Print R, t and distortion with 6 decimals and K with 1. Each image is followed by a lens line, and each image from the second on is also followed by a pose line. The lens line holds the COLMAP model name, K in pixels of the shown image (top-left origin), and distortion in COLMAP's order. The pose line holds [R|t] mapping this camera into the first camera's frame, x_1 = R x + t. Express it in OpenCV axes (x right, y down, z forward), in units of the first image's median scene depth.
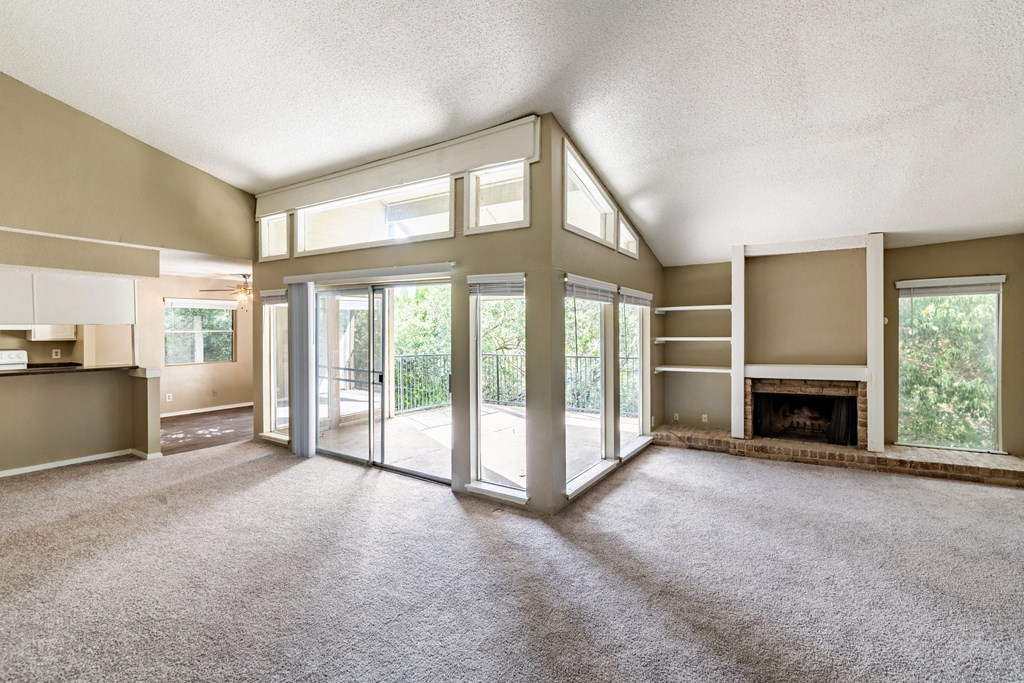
lens RADIAL K [[453.1, 0, 509.3], [0, 453.1, 334.4], [0, 0, 1]] dist [-0.002892, -0.000426]
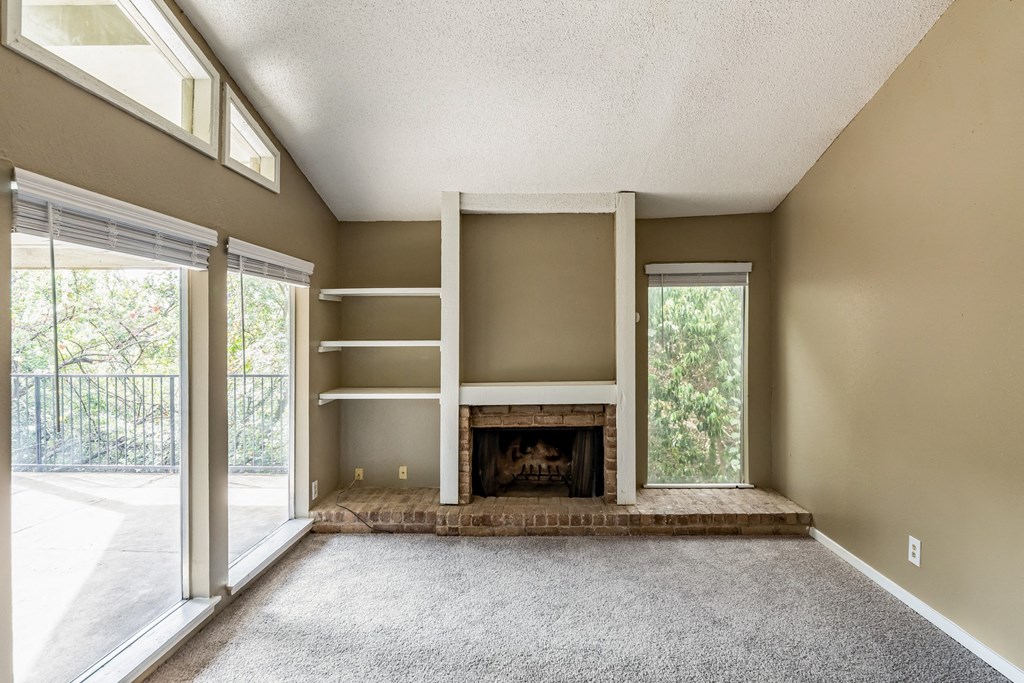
lens RADIAL K [[608.1, 0, 512.0], [0, 608.1, 341.5], [0, 0, 1]] dist [-0.000104, -0.002570]
pose [[0.855497, -0.001332, 0.517806, 0.159291], [-0.002532, 0.999974, 0.006756, 0.001589], [-0.517801, -0.007091, 0.855472, 0.265938]]
